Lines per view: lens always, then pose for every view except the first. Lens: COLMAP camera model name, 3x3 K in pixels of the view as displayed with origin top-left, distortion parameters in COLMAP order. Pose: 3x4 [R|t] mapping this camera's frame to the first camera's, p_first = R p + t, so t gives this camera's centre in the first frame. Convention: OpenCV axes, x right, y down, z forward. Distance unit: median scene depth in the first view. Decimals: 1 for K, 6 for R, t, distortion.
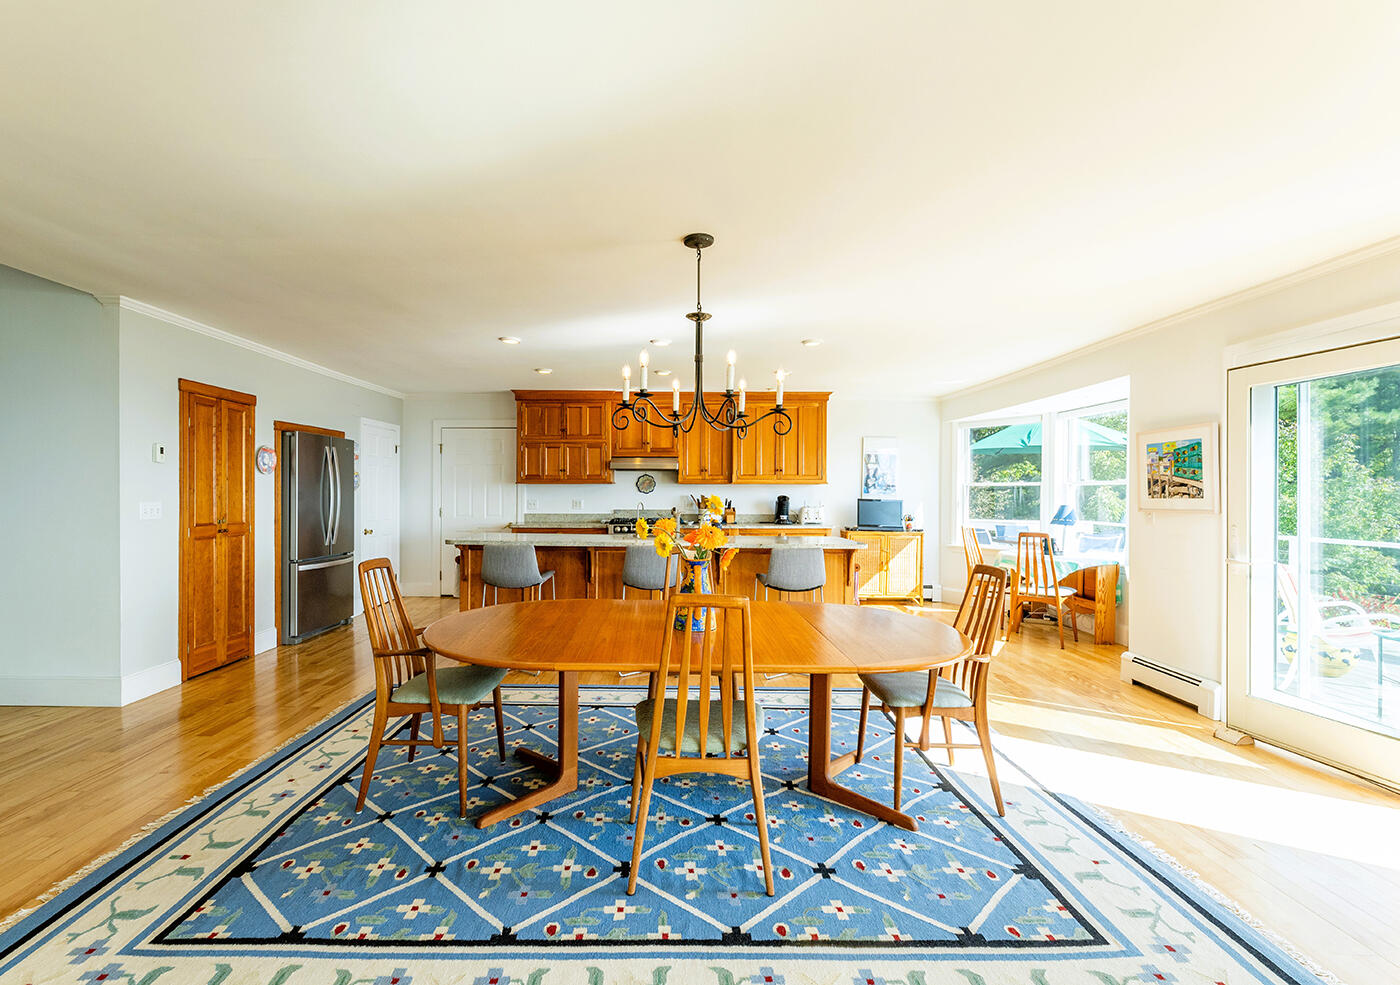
lens RADIAL K [[625.2, 0, 691.5], [0, 625.2, 494.5], [0, 0, 1]] dist [-0.005435, -0.000439]
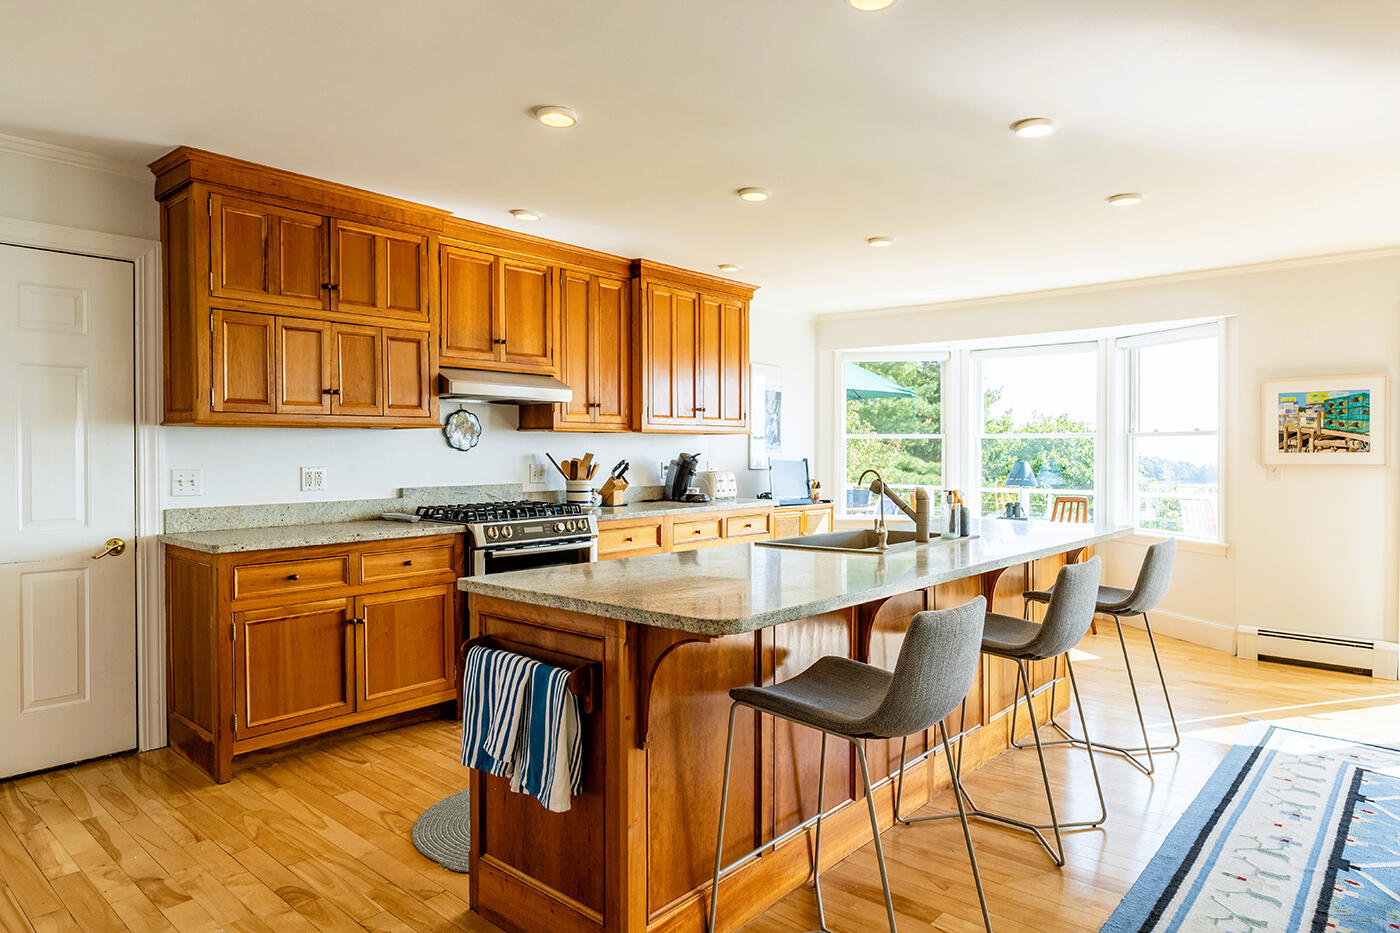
lens RADIAL K [[834.1, 0, 703.8], [0, 834.1, 463.3], [0, 0, 1]] dist [0.002470, 0.000478]
pose [[0.665868, -0.017375, 0.745867, -0.738572], [0.005334, 0.999814, 0.018529, -0.005661], [-0.746051, -0.008360, 0.665837, 0.822527]]
